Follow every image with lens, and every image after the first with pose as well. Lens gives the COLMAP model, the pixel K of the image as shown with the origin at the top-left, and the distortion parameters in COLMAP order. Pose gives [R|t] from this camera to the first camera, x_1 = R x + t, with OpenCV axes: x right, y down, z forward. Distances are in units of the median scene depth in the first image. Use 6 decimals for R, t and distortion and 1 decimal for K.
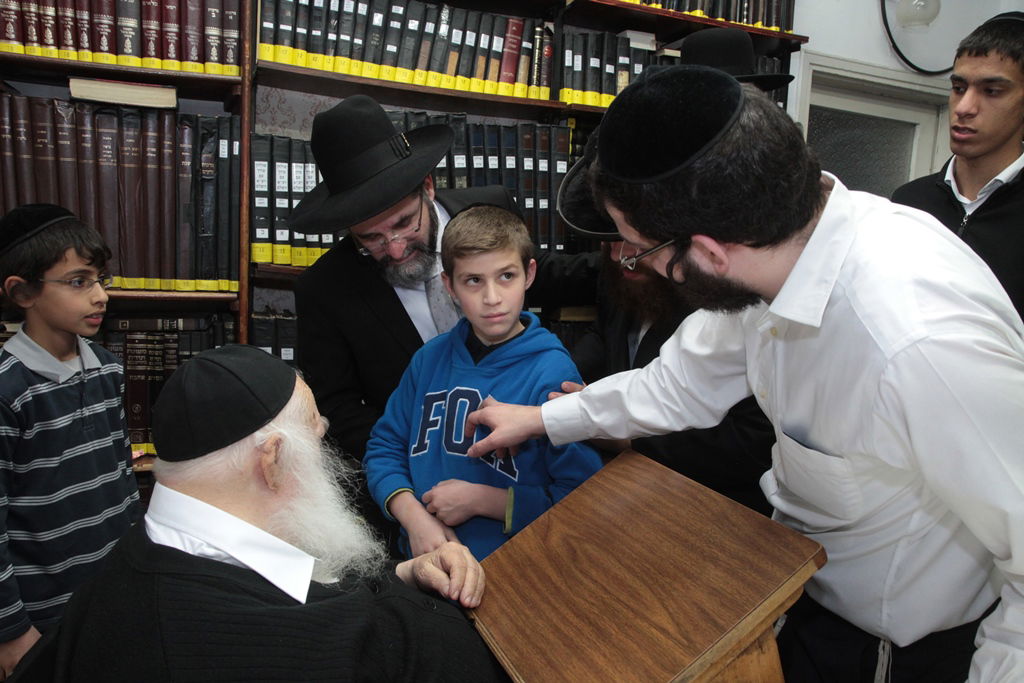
lens RADIAL K [[820.0, 0, 507.8], [0, 820.0, 357.9], [0, 0, 1]] dist [-0.095635, 0.112380]
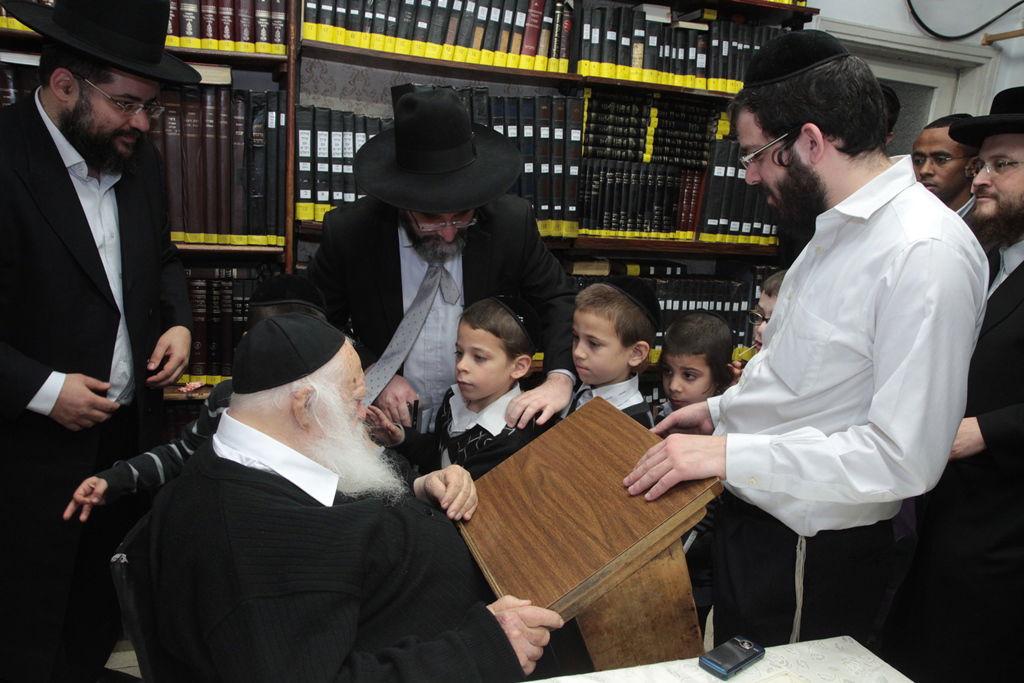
lens RADIAL K [[825.3, 0, 509.4], [0, 825.3, 361.0], [0, 0, 1]] dist [-0.095519, 0.114306]
pose [[0.997776, 0.031349, -0.058829, 0.060097], [-0.026173, 0.995885, 0.086768, -0.029505], [0.061307, -0.085035, 0.994490, -0.147803]]
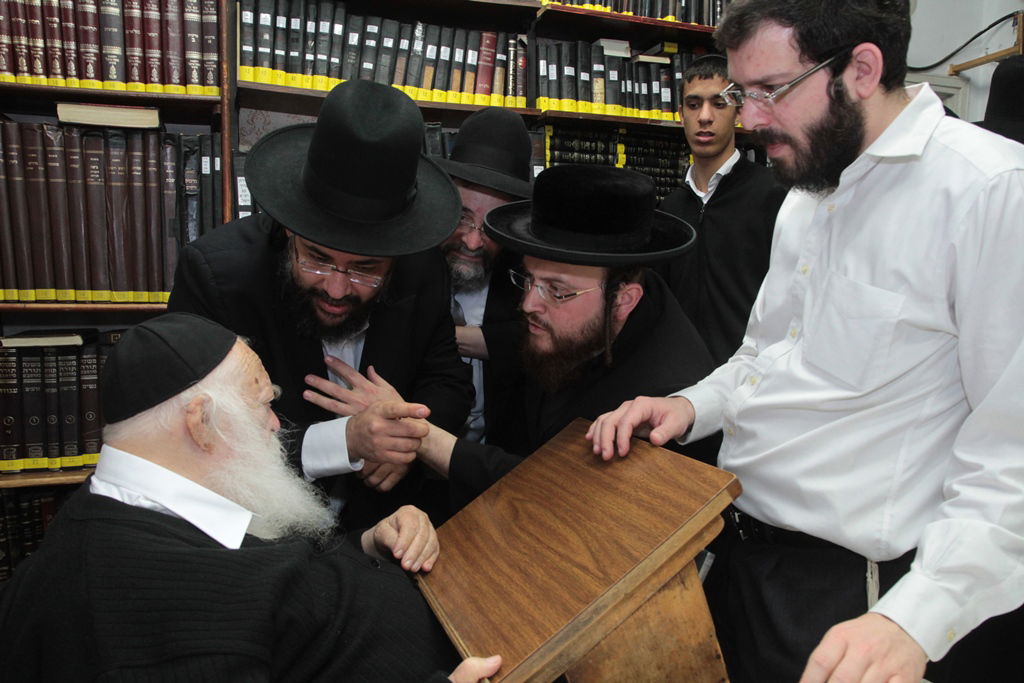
lens RADIAL K [[825.3, 0, 509.4], [0, 825.3, 361.0], [0, 0, 1]] dist [-0.095519, 0.114306]
pose [[0.998210, -0.040491, -0.044020, 0.075801], [0.038218, 0.997951, -0.051308, 0.062460], [0.046008, 0.049534, 0.997712, -0.017824]]
